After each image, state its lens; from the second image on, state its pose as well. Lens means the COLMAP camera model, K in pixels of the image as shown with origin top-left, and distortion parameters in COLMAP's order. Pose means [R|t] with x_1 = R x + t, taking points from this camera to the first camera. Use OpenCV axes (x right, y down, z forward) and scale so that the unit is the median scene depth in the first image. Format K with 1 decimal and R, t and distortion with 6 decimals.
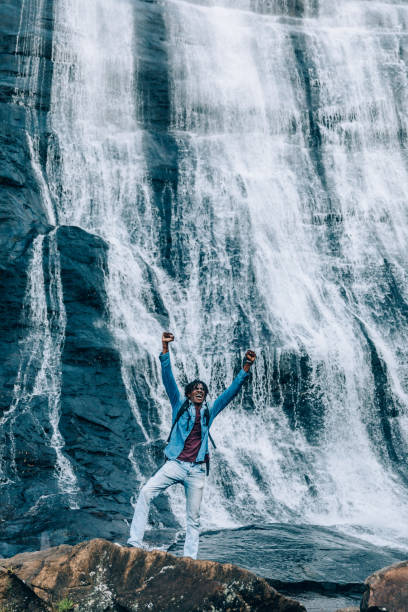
lens RADIAL K [[825.9, 0, 204.0], [0, 825.9, 306.0], [0, 0, 1]] dist [-0.019176, -0.025951]
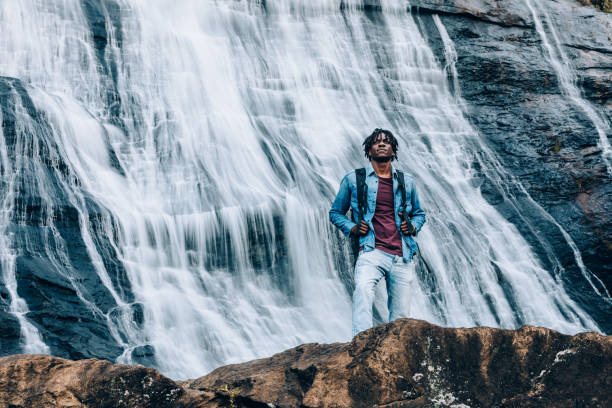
lens RADIAL K [[797.8, 0, 306.0], [0, 797.8, 204.0], [0, 0, 1]] dist [-0.011818, -0.030119]
pose [[0.969754, -0.003978, 0.244050, -0.092282], [0.003215, 0.999989, 0.003526, 0.057619], [-0.244061, -0.002635, 0.969756, 0.140163]]
